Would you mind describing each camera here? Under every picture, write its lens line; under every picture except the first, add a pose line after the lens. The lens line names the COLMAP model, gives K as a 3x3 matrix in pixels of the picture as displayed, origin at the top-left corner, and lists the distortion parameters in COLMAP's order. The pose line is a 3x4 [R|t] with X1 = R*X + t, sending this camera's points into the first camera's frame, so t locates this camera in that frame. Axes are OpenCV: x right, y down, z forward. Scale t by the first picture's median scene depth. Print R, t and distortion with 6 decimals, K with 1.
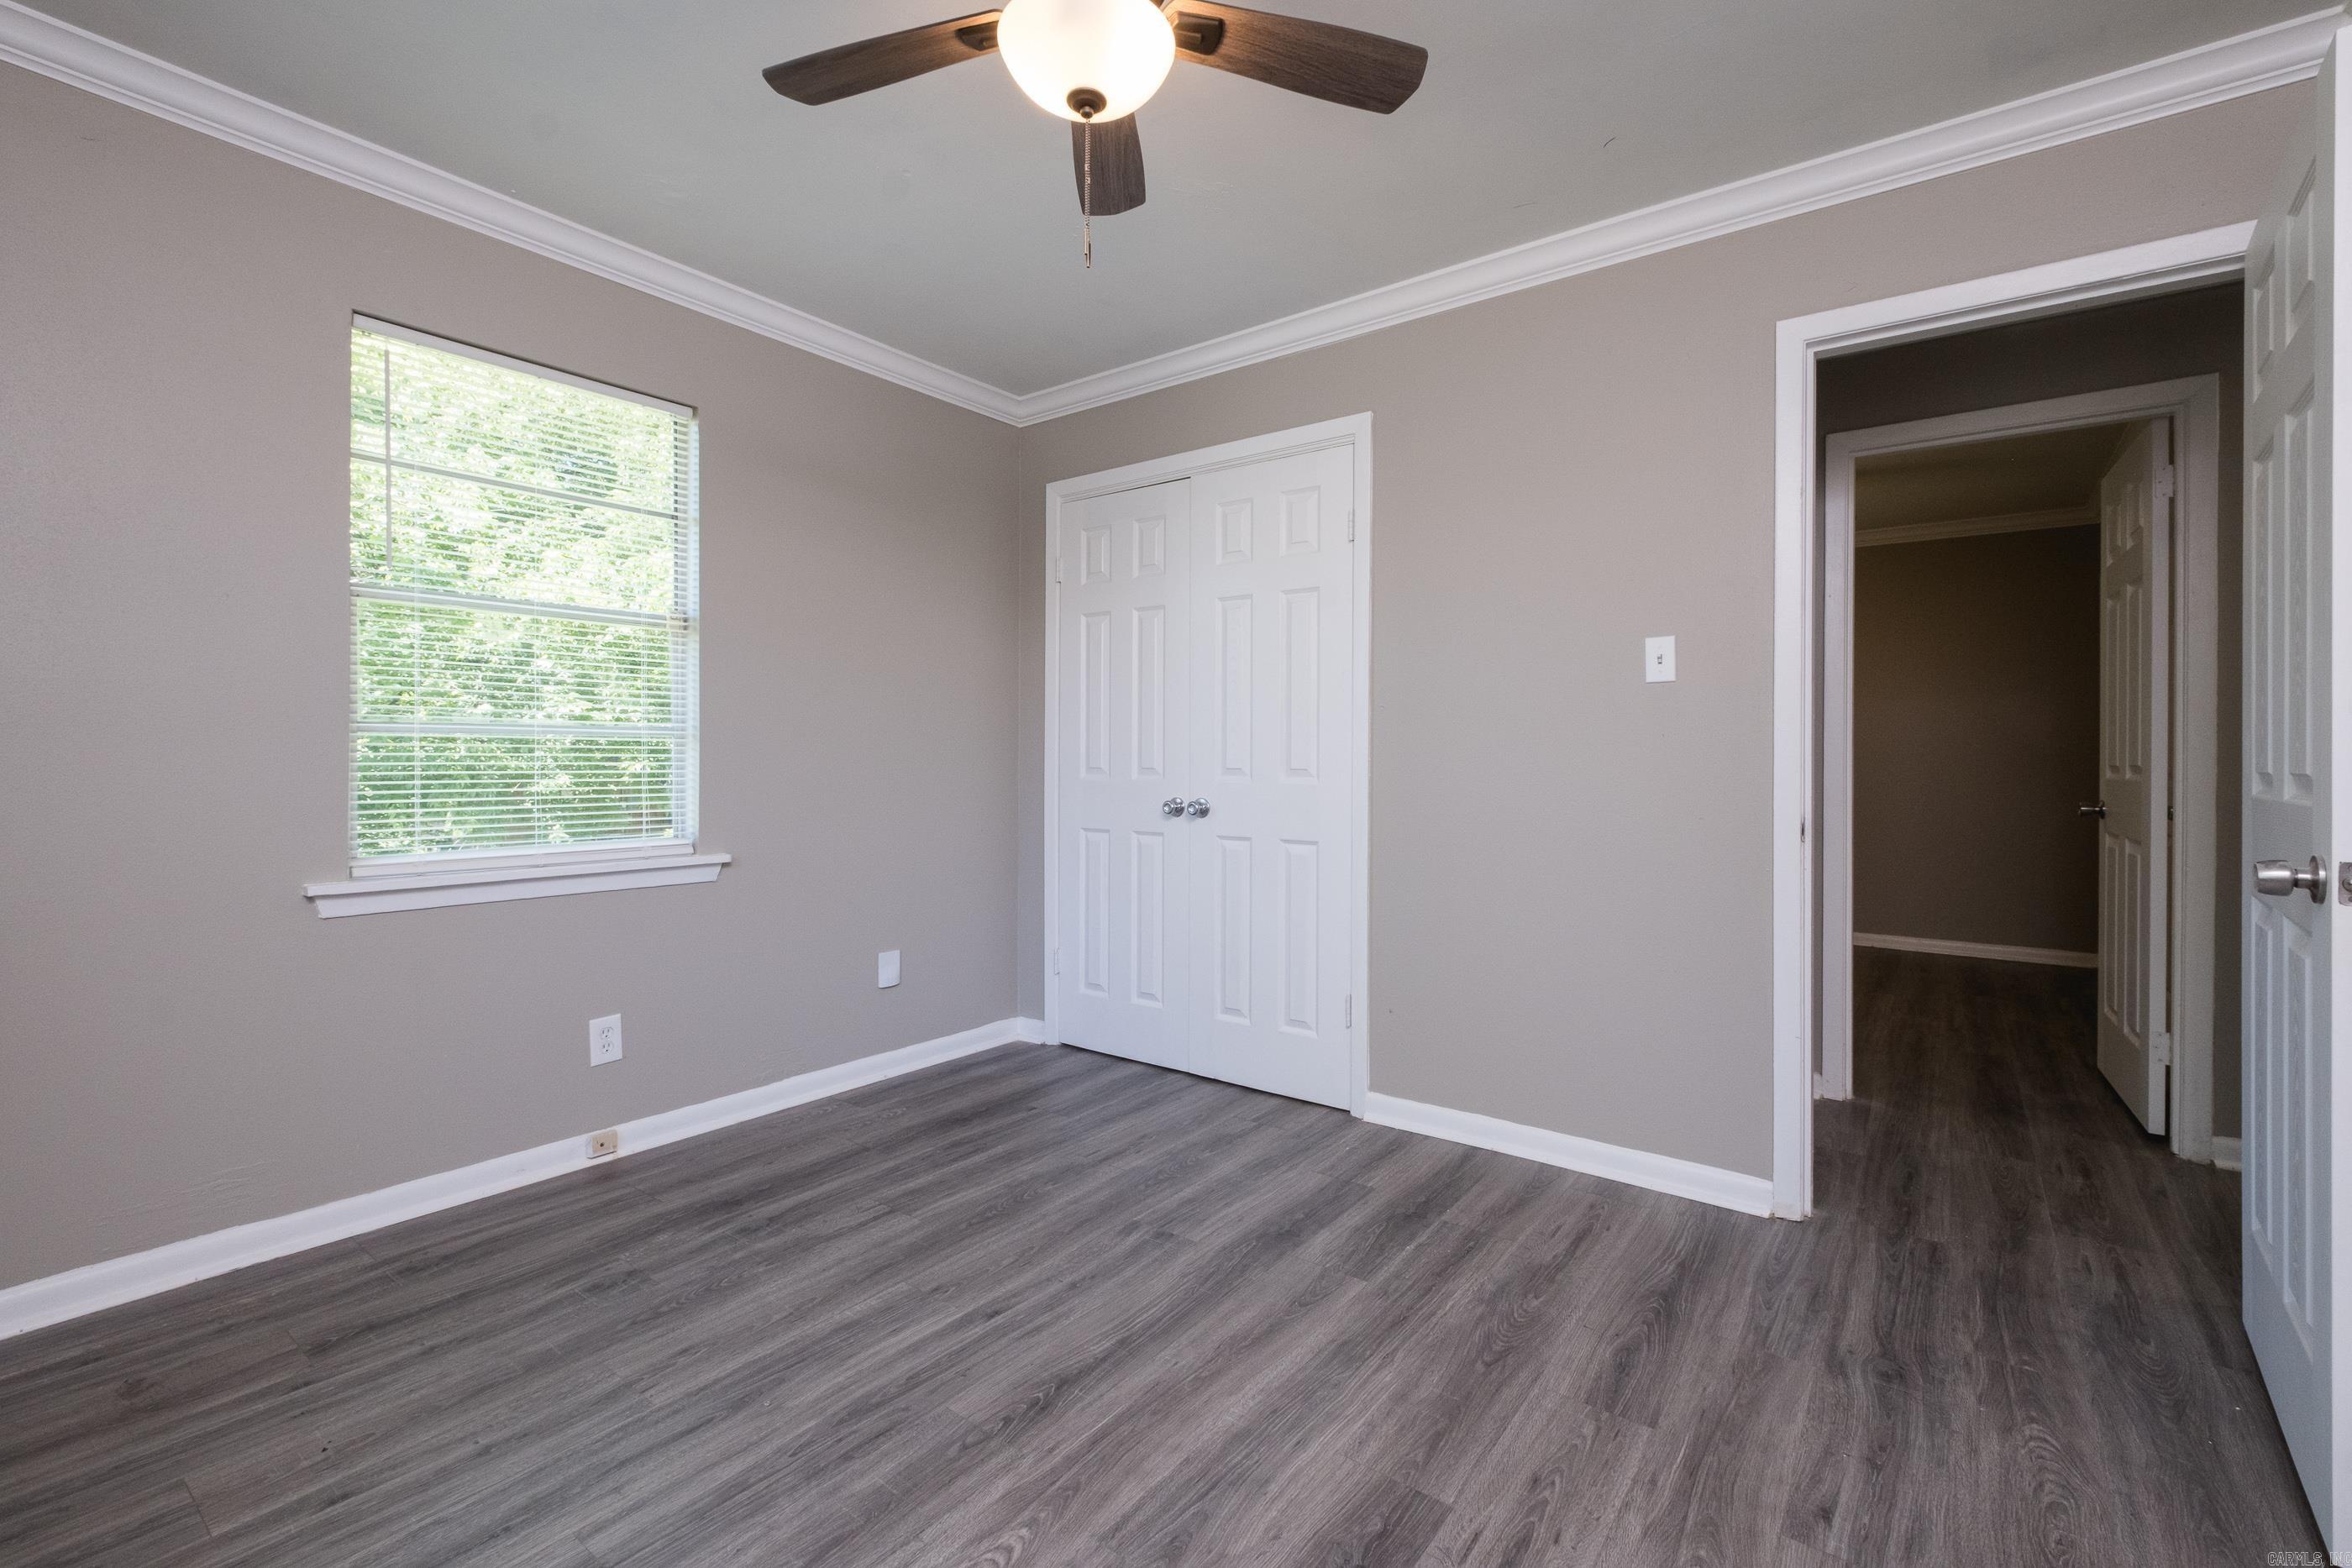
lens RADIAL K [[1011.7, 0, 1183.9], [0, 1011.7, 777.0], [0, 0, 1]] dist [0.010434, -0.007329]
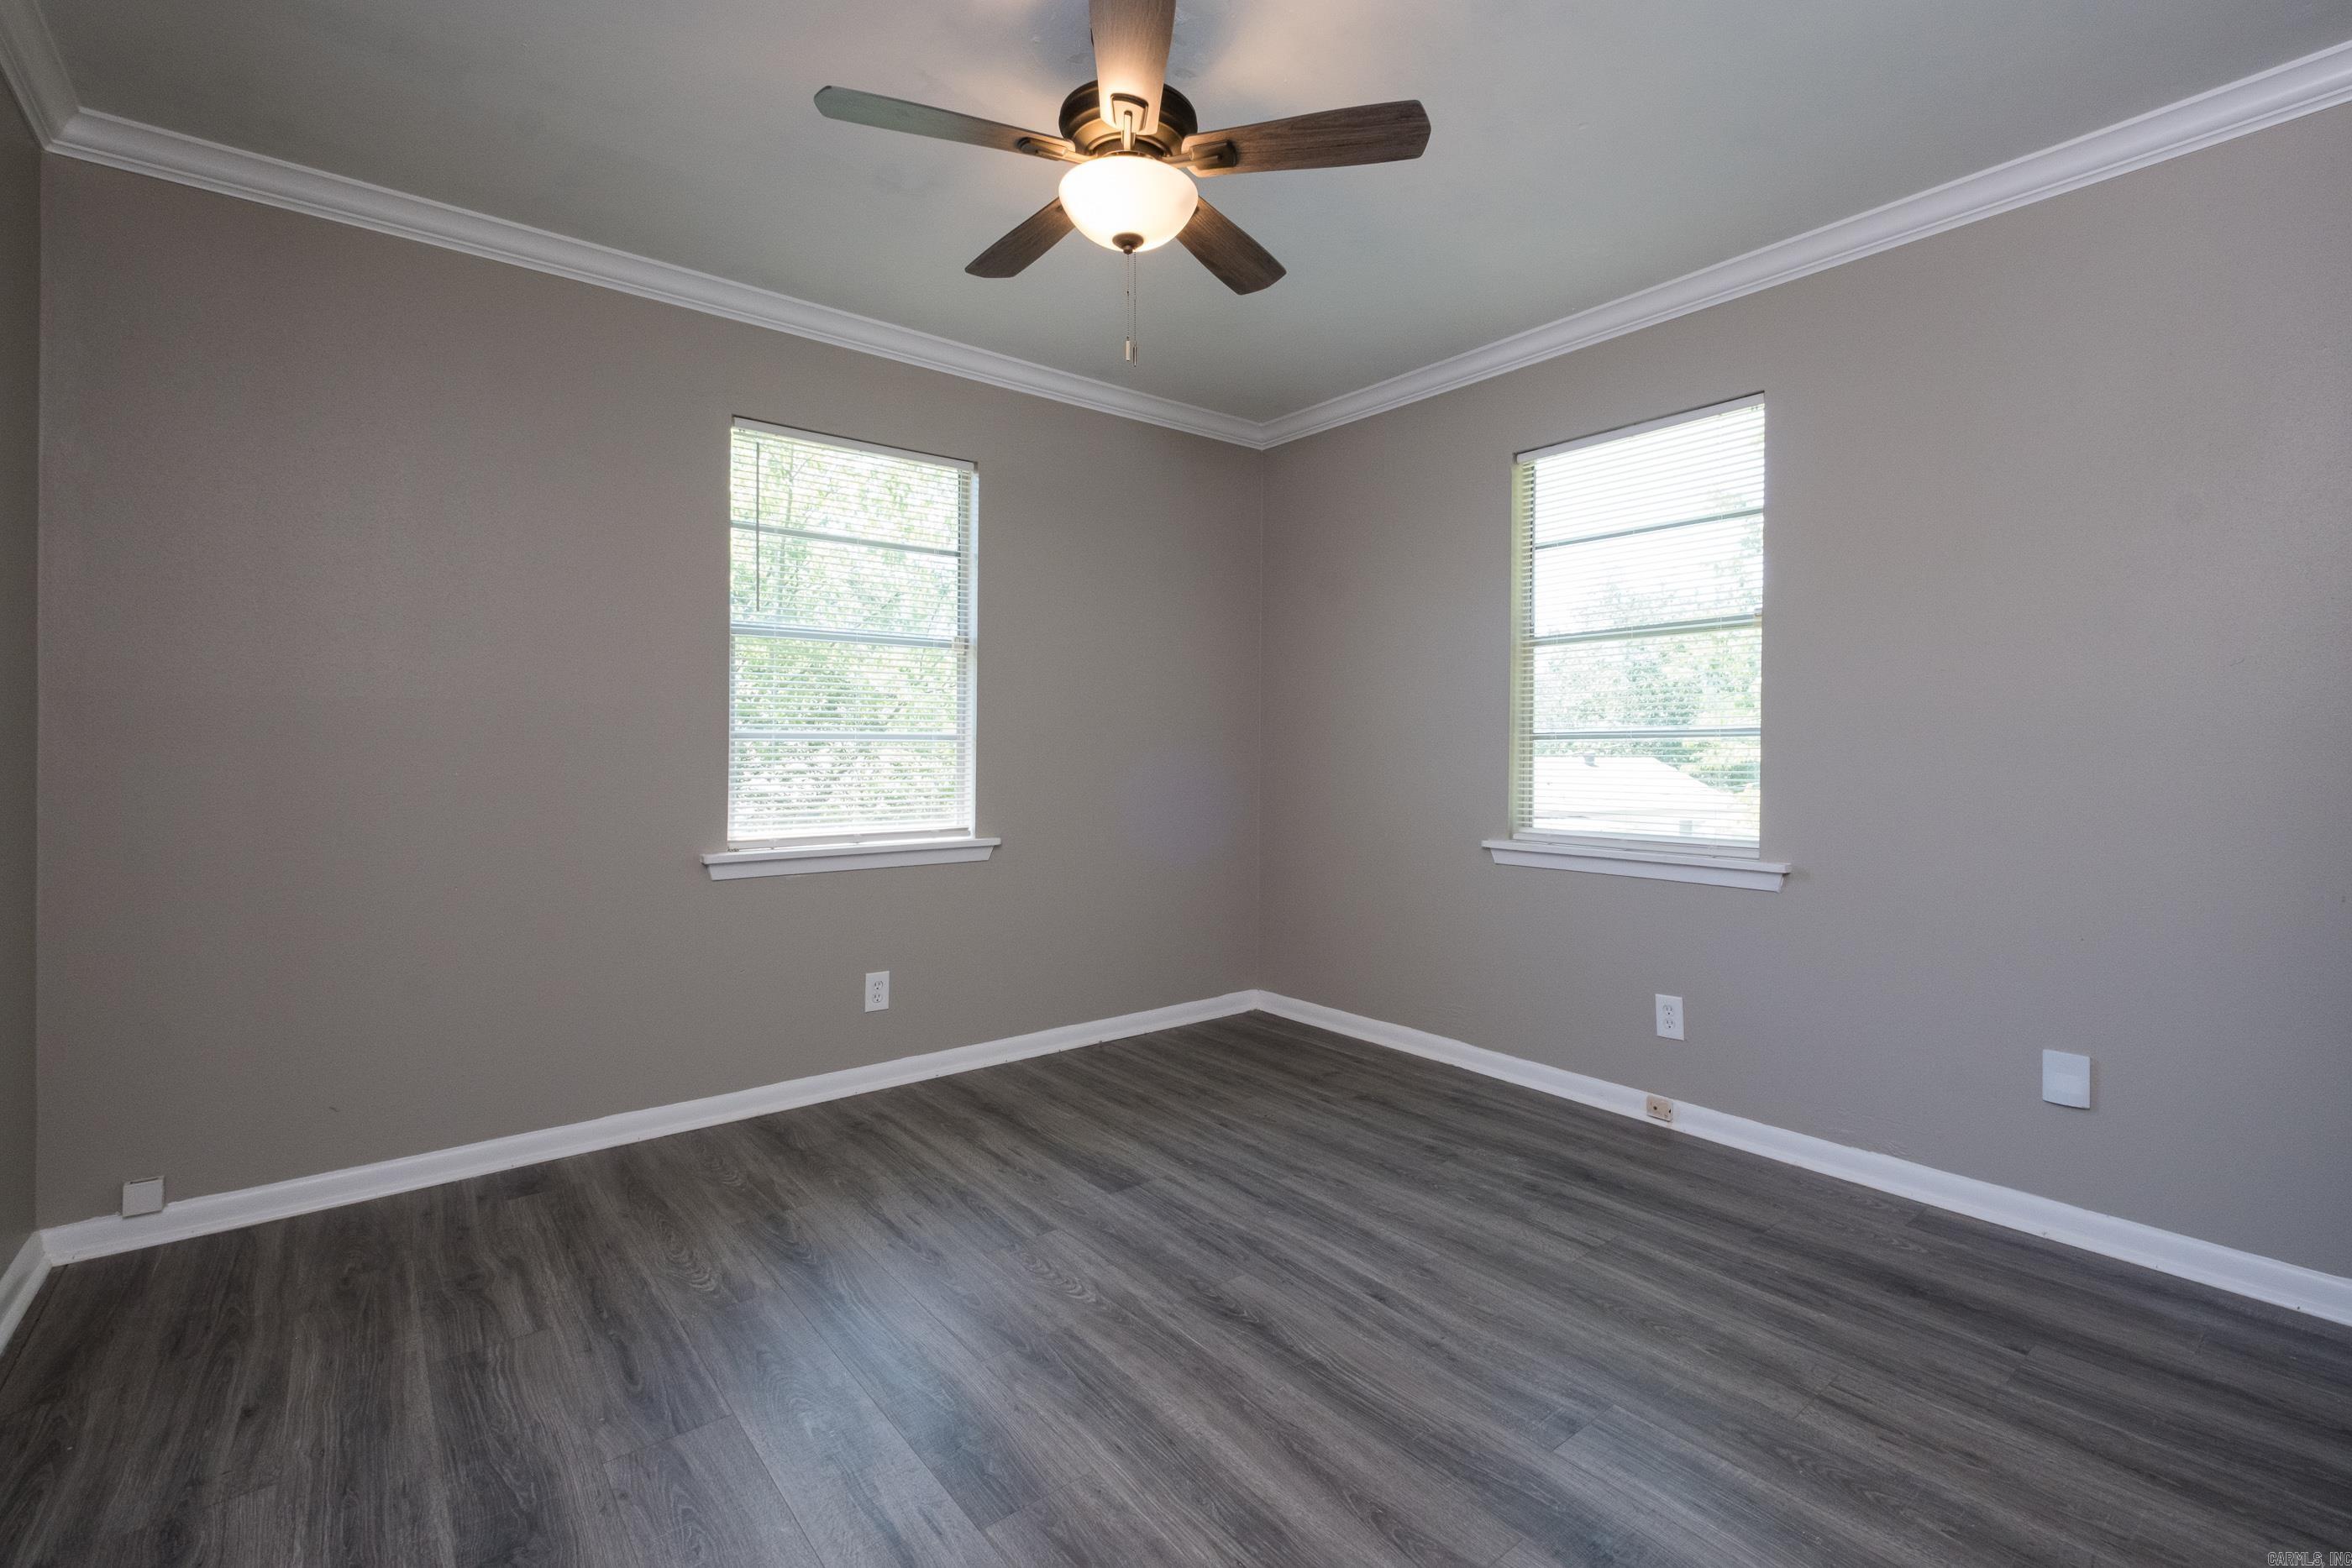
lens RADIAL K [[1034.2, 0, 1199.7], [0, 1034.2, 757.6], [0, 0, 1]] dist [0.000318, -0.000125]
pose [[-0.231691, -0.000658, -0.972789, 0.809648], [-0.023707, 0.999707, 0.004971, -0.017166], [0.972501, 0.024214, -0.231638, 0.974595]]
